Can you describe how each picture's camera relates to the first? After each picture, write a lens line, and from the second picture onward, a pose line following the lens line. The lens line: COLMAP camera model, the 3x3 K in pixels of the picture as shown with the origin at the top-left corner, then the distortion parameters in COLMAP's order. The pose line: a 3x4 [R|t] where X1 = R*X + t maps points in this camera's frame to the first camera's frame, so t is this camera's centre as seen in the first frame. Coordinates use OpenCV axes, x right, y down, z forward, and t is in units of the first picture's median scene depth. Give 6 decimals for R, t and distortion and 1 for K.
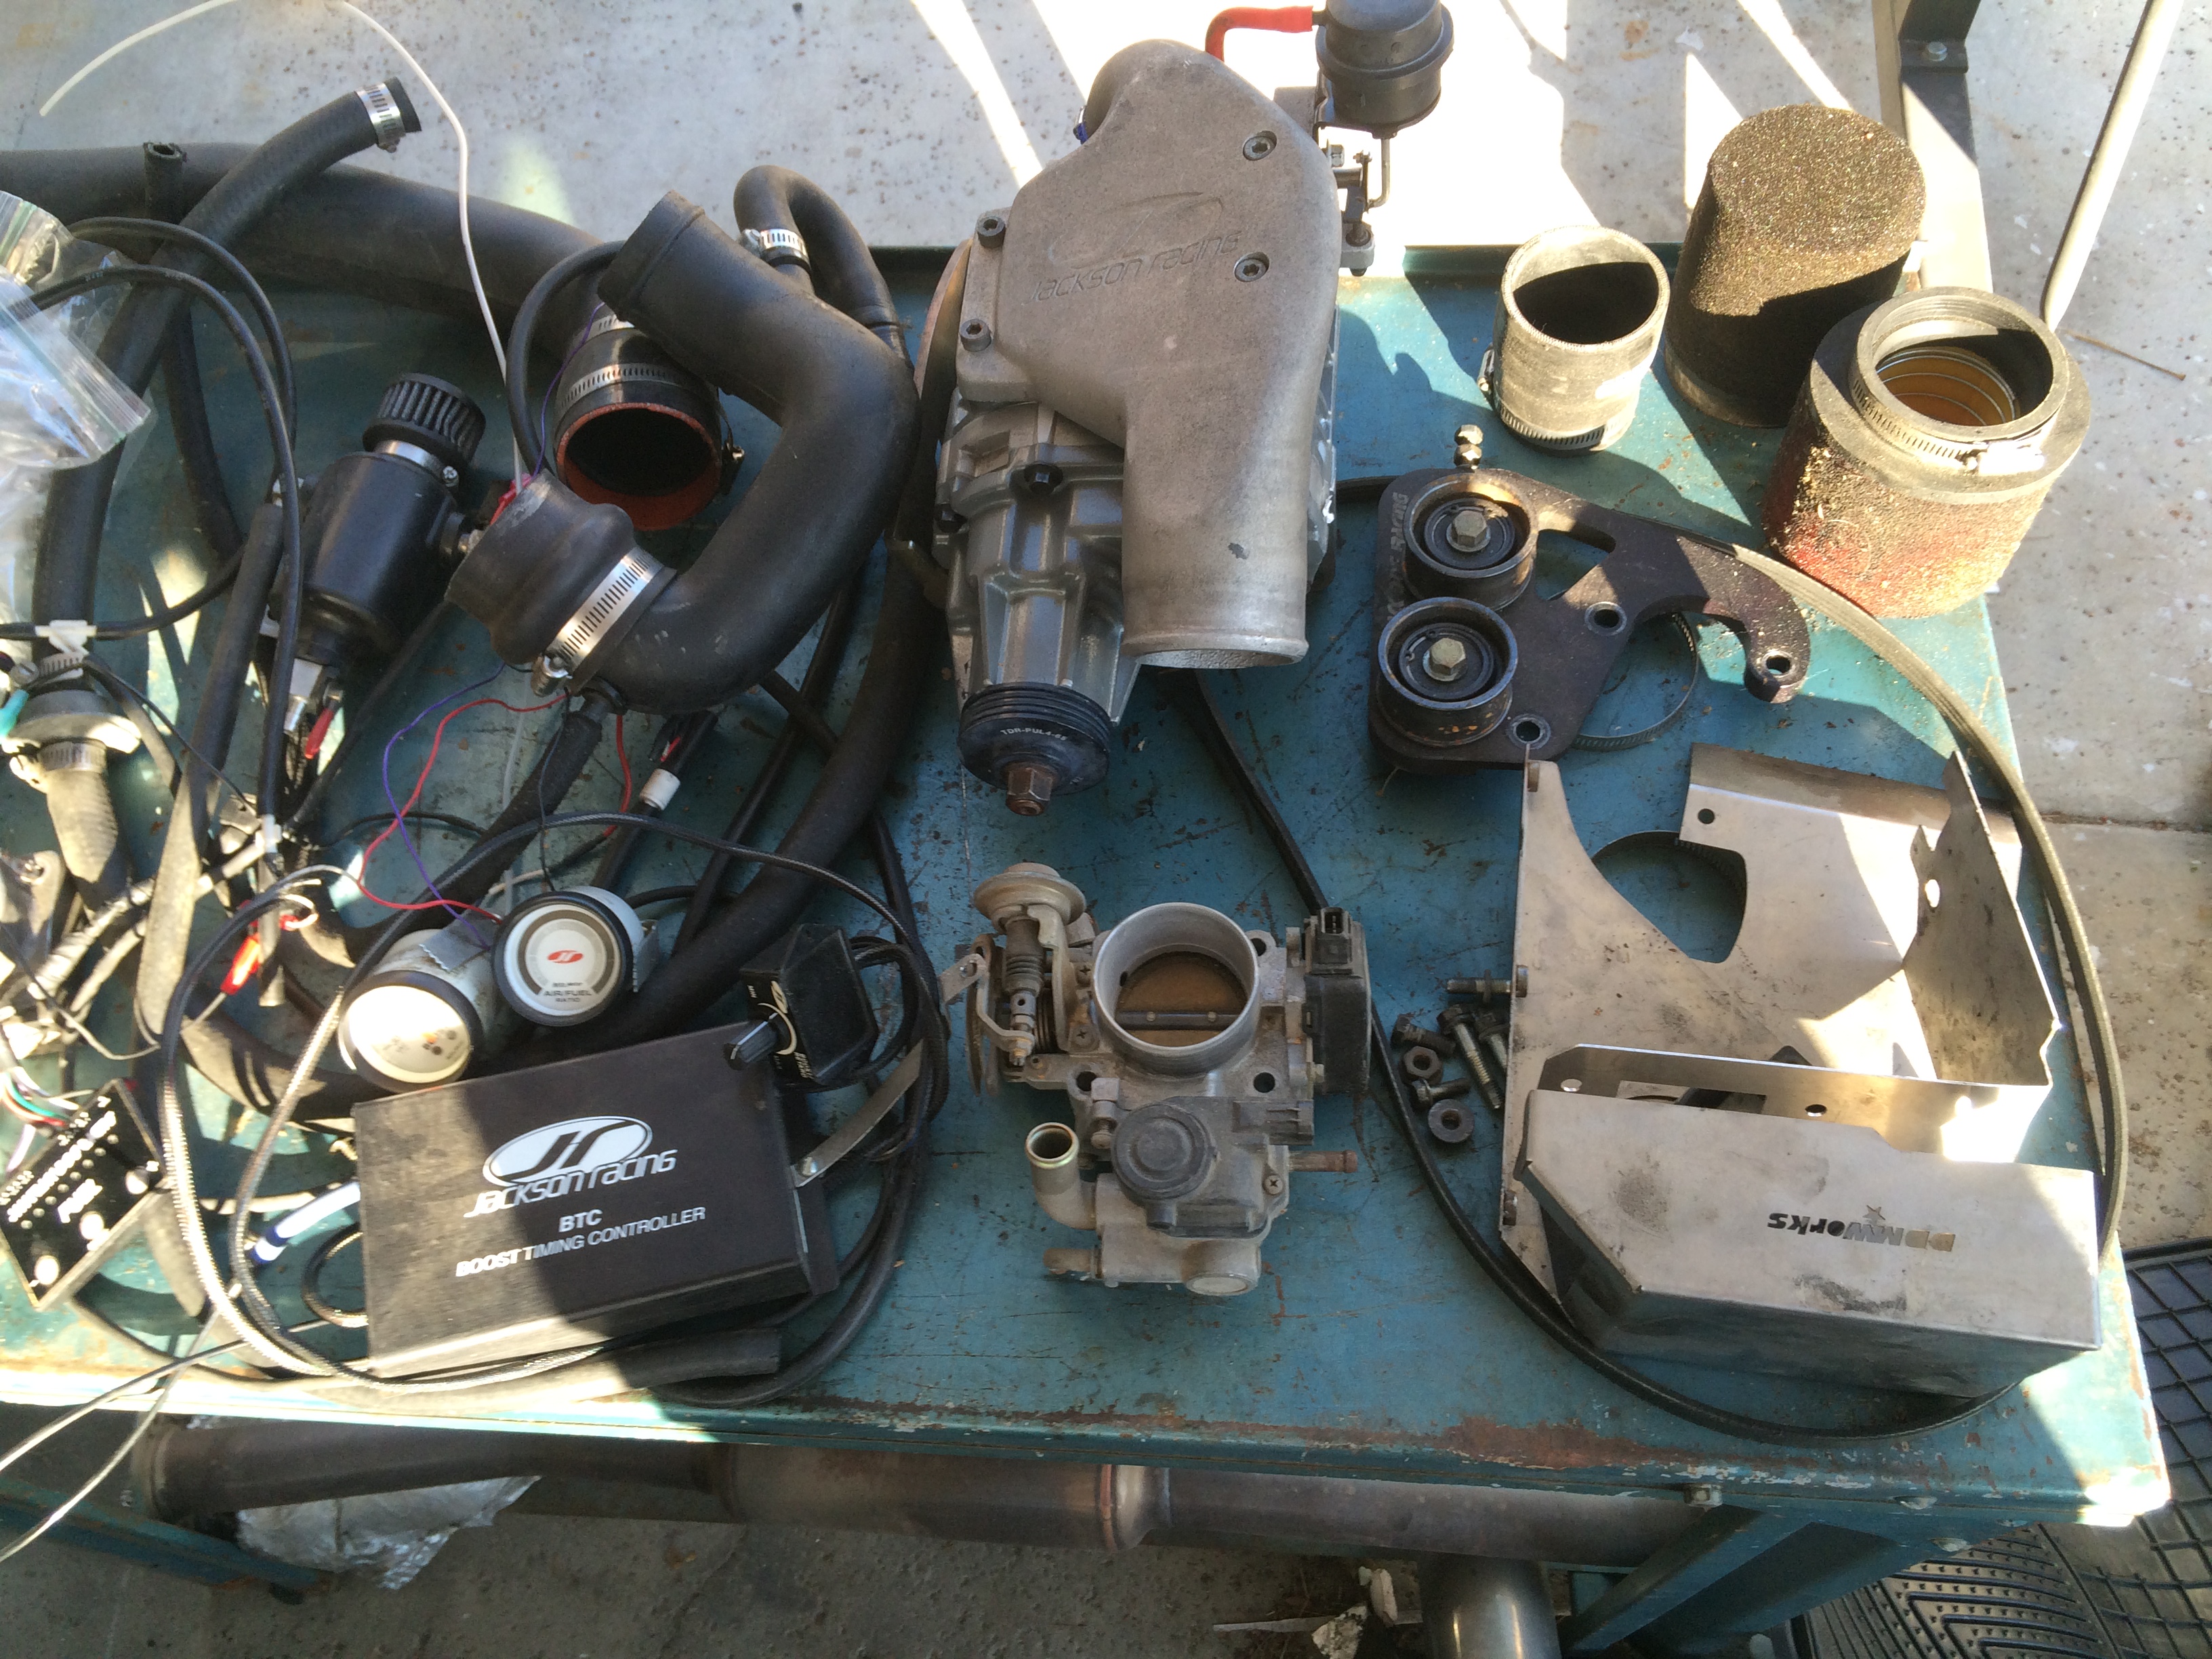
lens RADIAL K [[1882.0, 0, 1106.0], [0, 1882.0, 829.5], [0, 0, 1]] dist [0.003288, -0.009066]
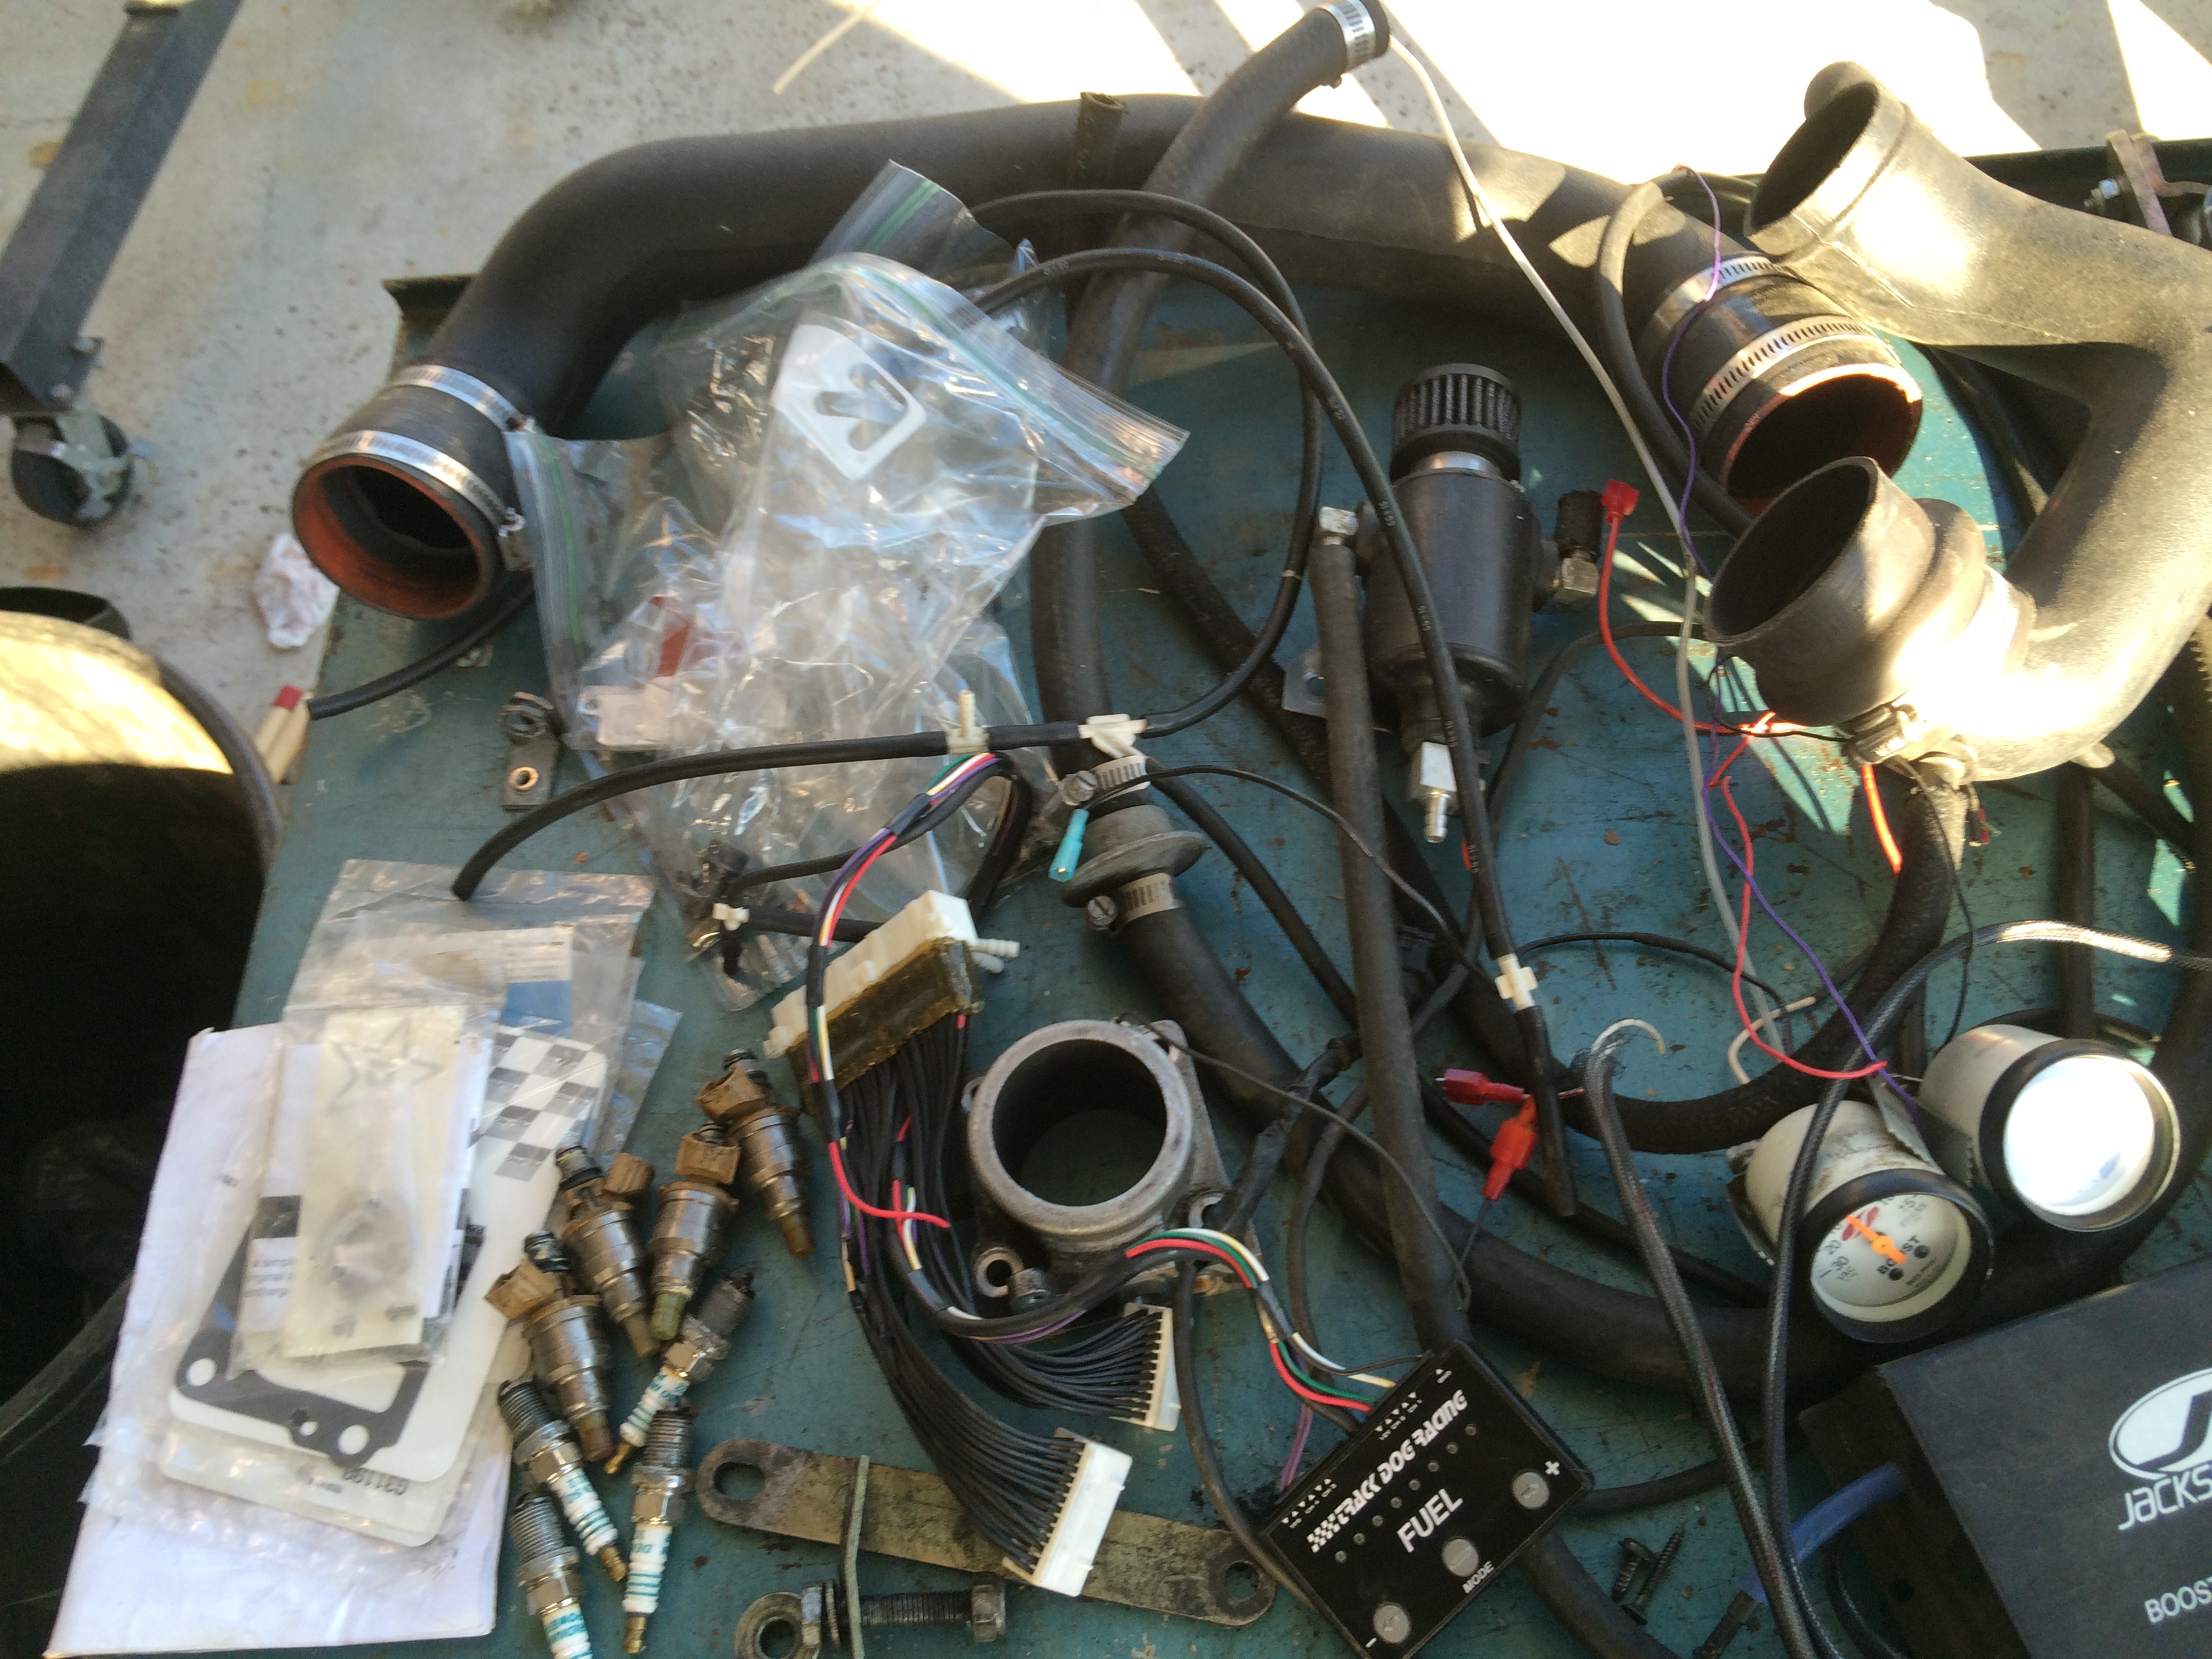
lens RADIAL K [[1857.0, 0, 1106.2], [0, 1857.0, 864.8], [0, 0, 1]] dist [0.023242, -0.004695]
pose [[0.997370, -0.072052, -0.007907, -0.552298], [0.072085, 0.997390, 0.003996, -0.053714], [0.007599, -0.004556, 0.999961, 0.251127]]
